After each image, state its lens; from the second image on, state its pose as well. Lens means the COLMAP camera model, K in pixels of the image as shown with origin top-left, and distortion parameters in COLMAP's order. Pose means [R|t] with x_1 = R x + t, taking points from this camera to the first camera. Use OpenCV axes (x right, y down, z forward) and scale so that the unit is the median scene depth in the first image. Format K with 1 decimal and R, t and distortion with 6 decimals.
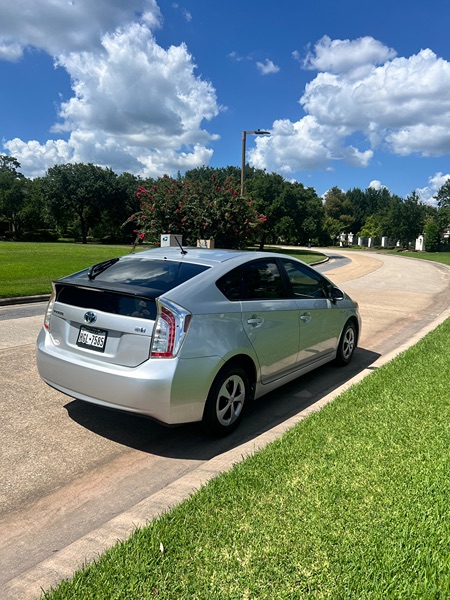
lens RADIAL K [[440.6, 0, 225.0], [0, 440.6, 300.0], [0, 0, 1]] dist [0.058268, -0.084248]
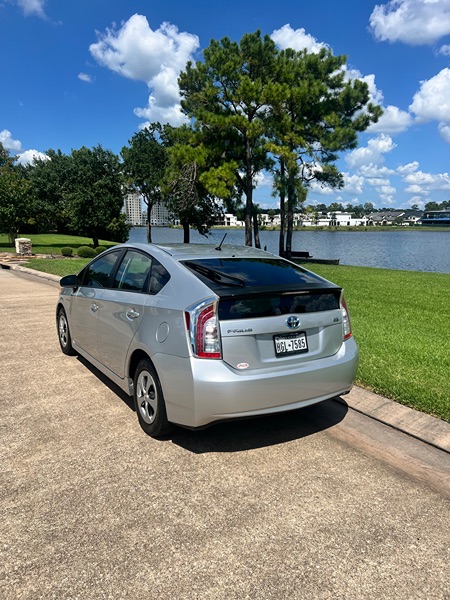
lens RADIAL K [[440.6, 0, 225.0], [0, 440.6, 300.0], [0, 0, 1]] dist [0.058268, -0.084248]
pose [[0.399303, -0.167490, 0.901390, -1.209046], [0.129434, 0.983623, 0.125432, -0.146333], [-0.907637, 0.066586, 0.414442, 0.730693]]
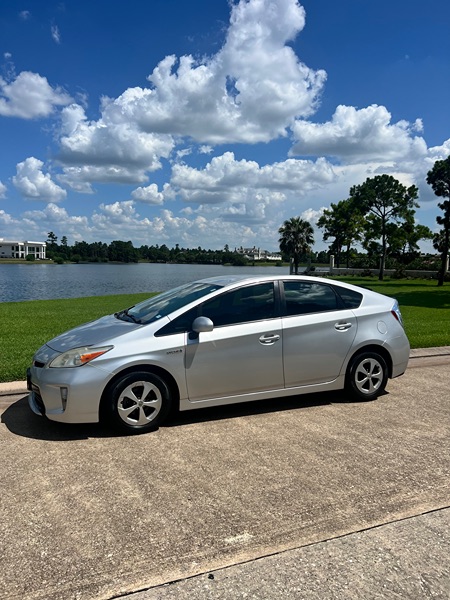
lens RADIAL K [[440.6, 0, 225.0], [0, 440.6, 300.0], [0, 0, 1]] dist [0.058268, -0.084248]
pose [[-0.839854, -0.077985, 0.537181, -0.778606], [0.042076, 0.977295, 0.207661, -0.415019], [-0.541179, 0.197007, -0.817504, 2.803197]]
